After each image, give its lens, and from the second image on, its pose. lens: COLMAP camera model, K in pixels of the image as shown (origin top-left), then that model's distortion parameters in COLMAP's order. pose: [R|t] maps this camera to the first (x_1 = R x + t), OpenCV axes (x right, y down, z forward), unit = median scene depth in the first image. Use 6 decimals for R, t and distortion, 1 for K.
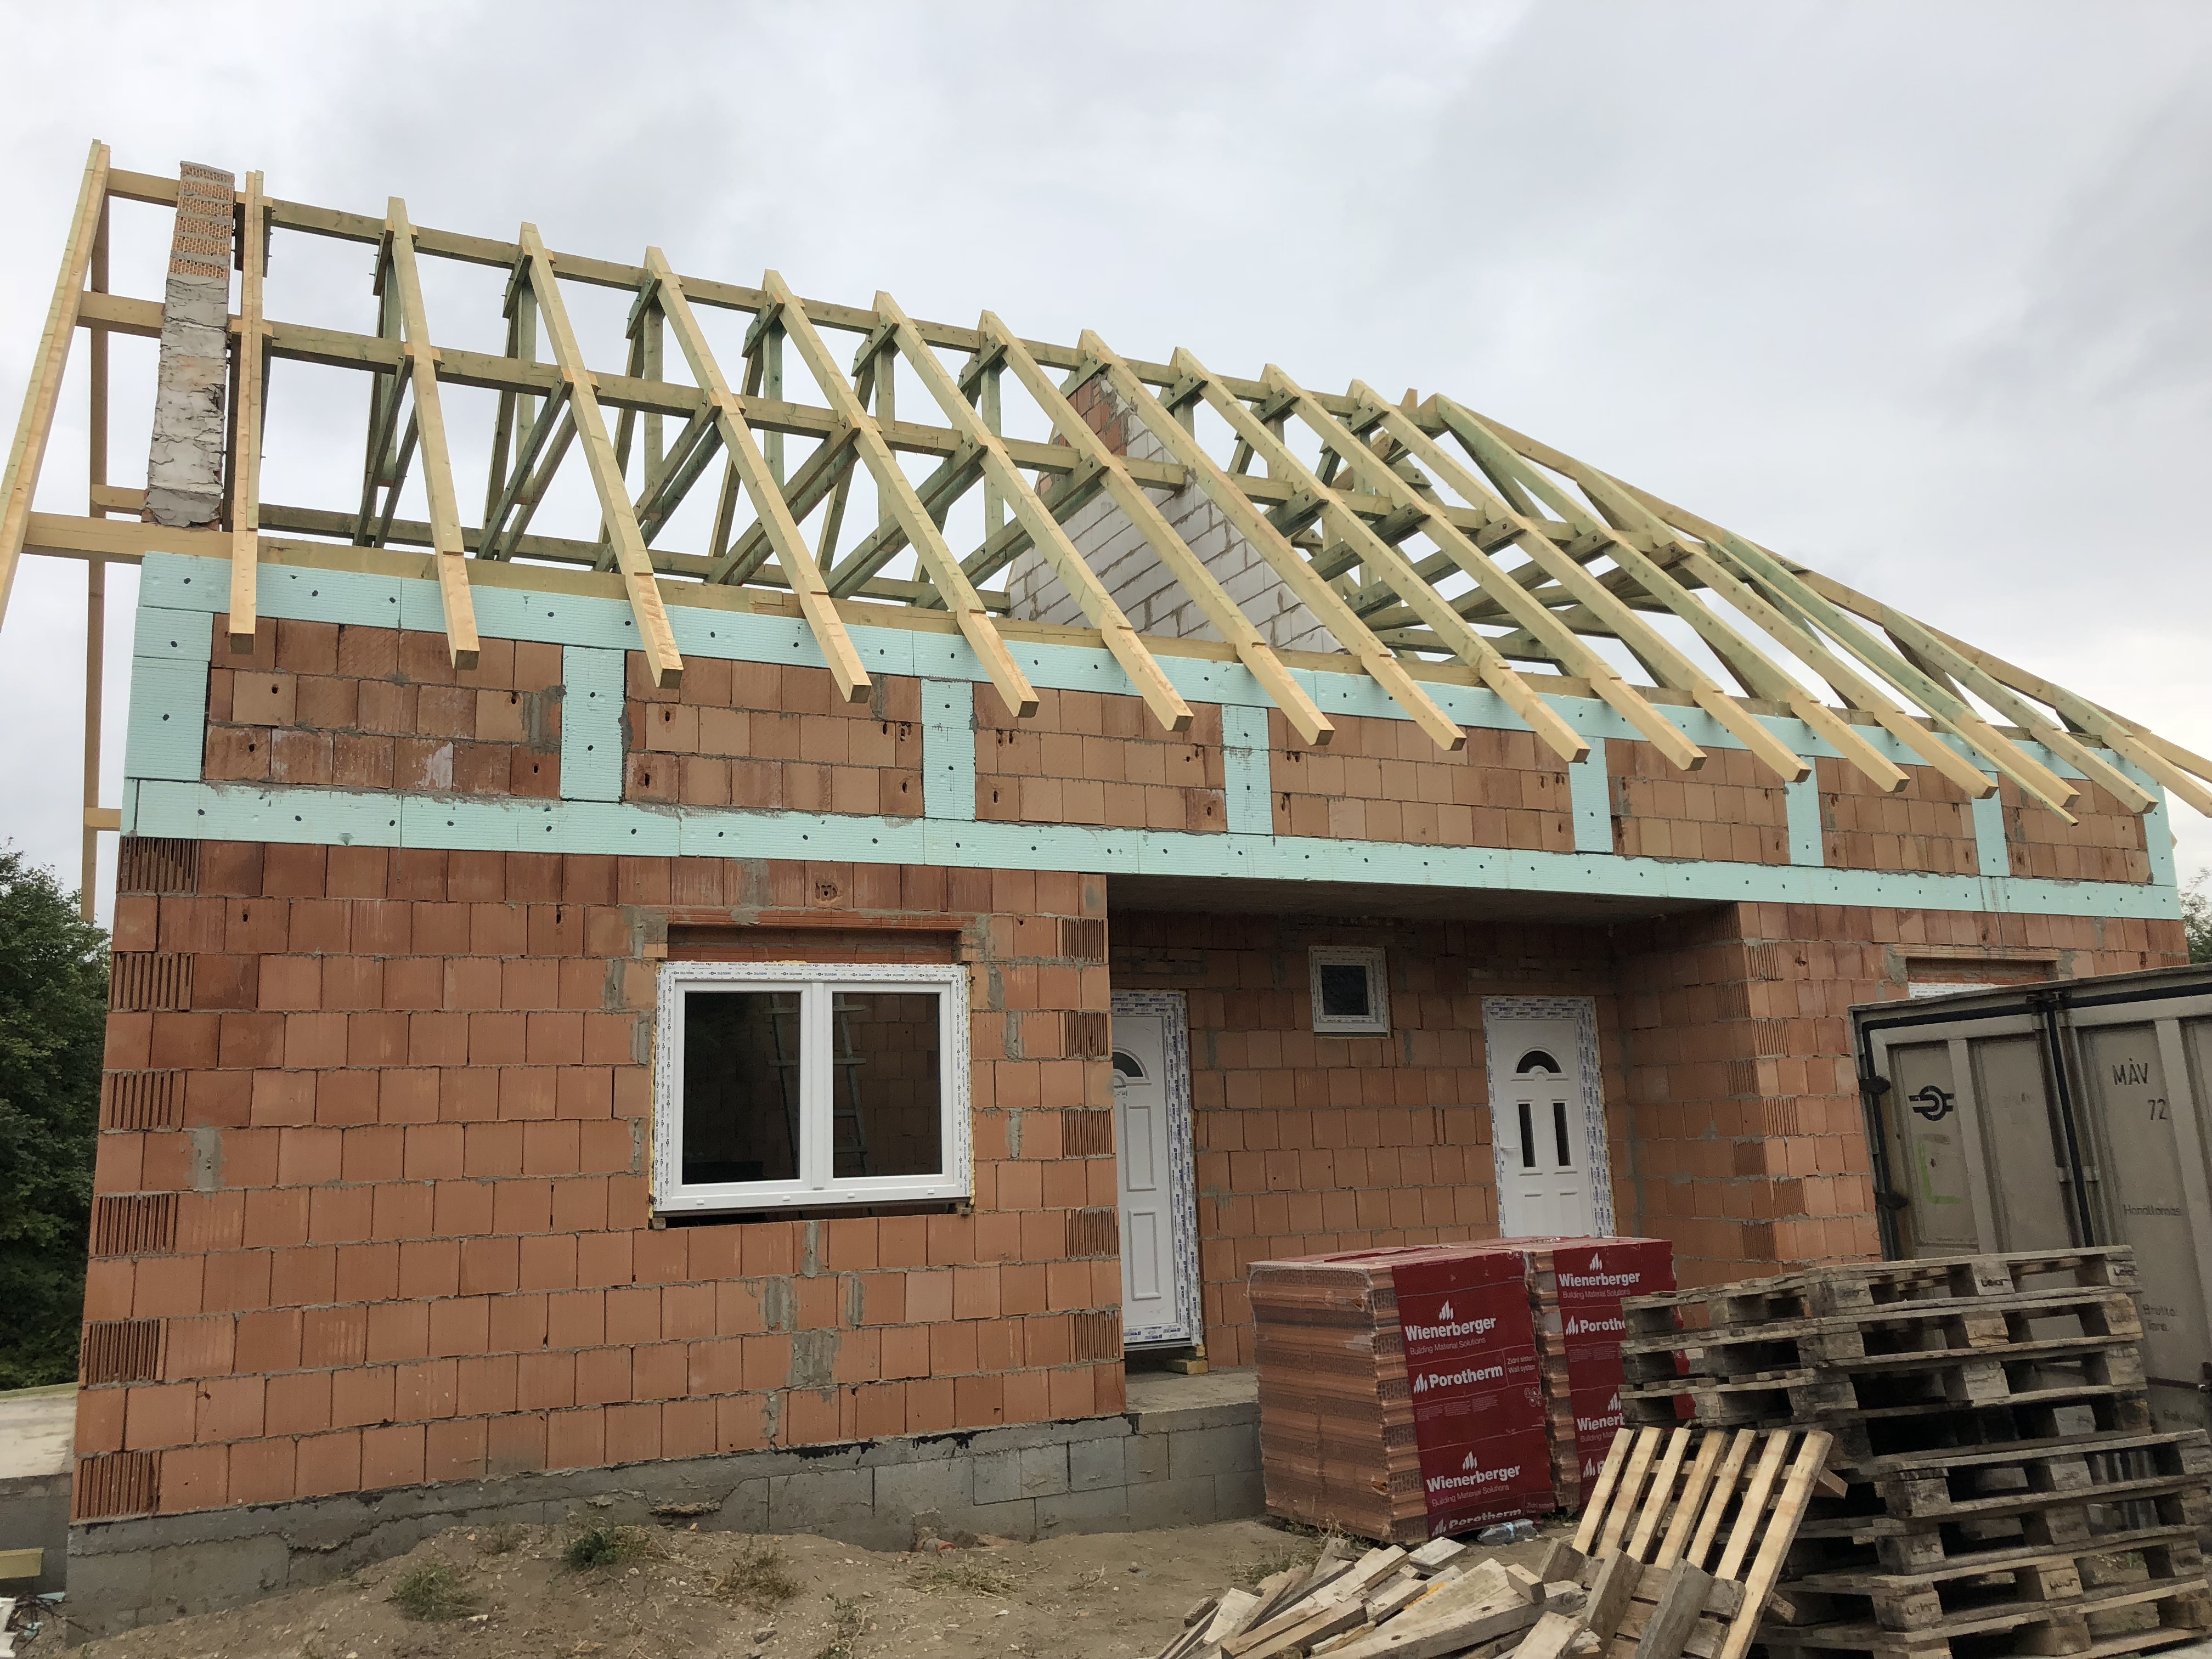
lens RADIAL K [[1814.9, 0, 1069.2], [0, 1814.9, 817.2], [0, 0, 1]] dist [0.032659, -0.030619]
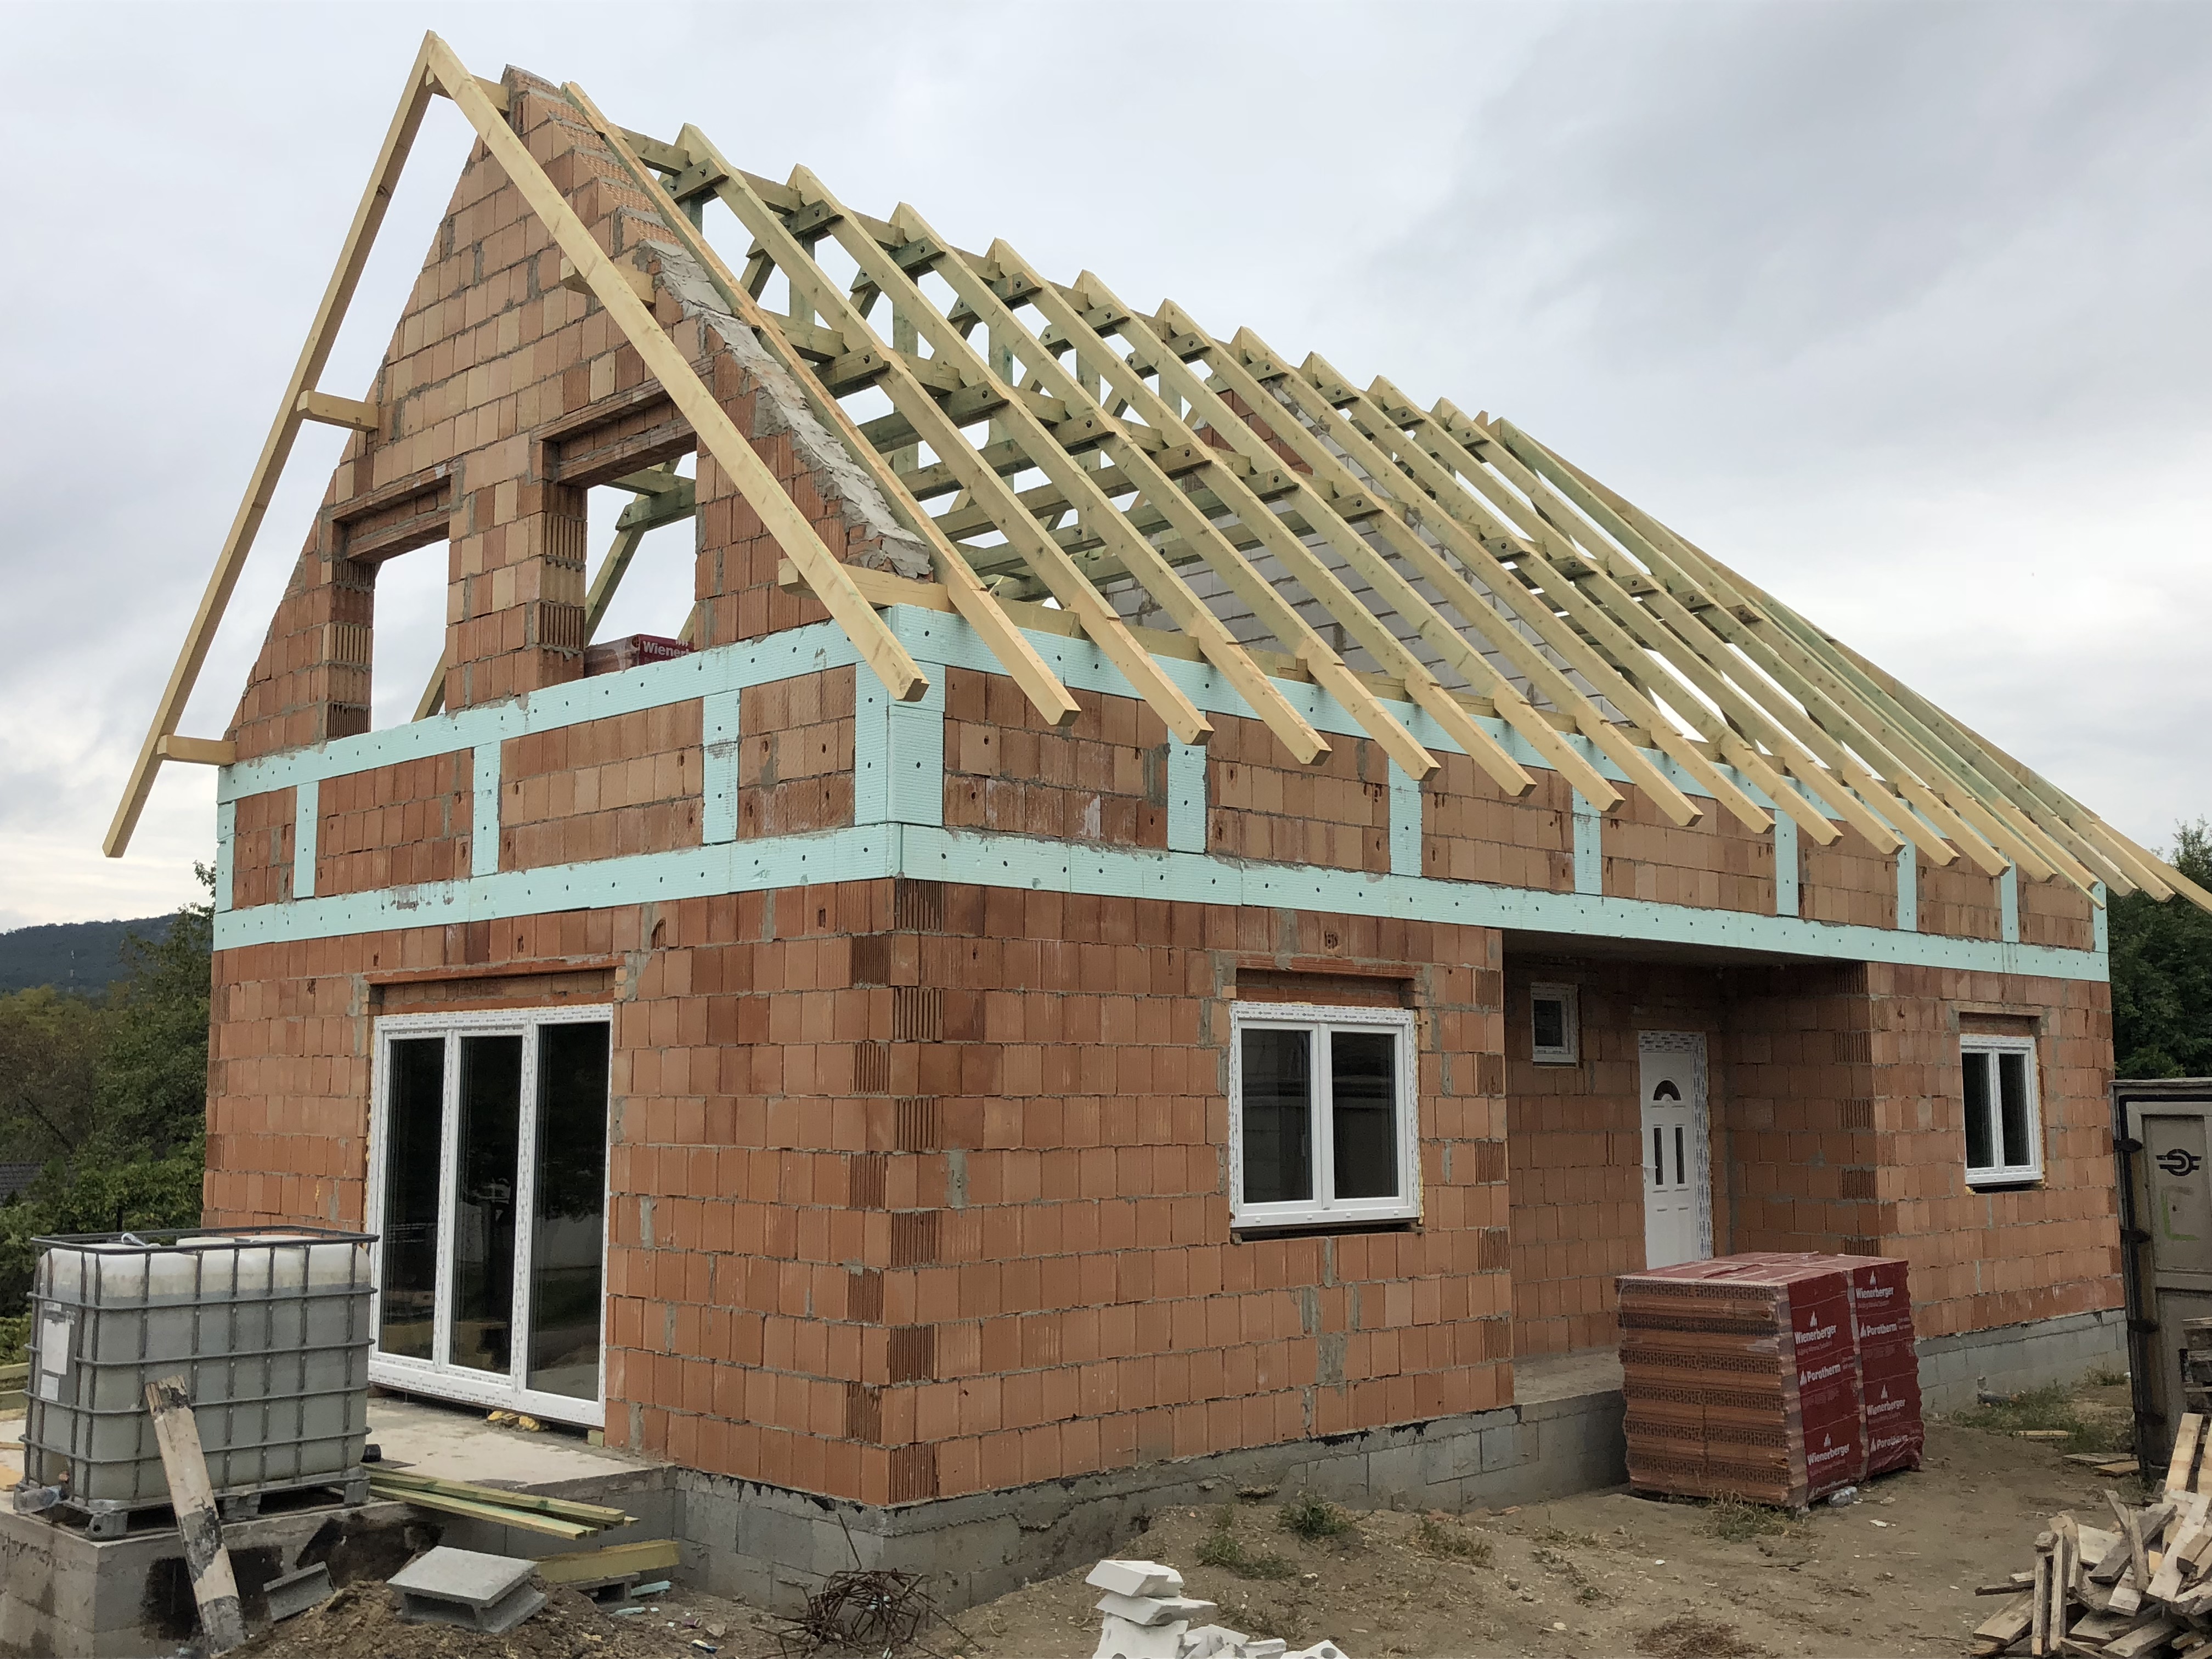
lens RADIAL K [[2159.2, 0, 1139.3], [0, 2159.2, 862.9], [0, 0, 1]] dist [0.057014, 0.000000]
pose [[0.949840, 0.065836, 0.305727, -0.665076], [-0.086636, 0.994723, 0.054957, -0.068998], [-0.300496, -0.078688, 0.950532, -0.208100]]
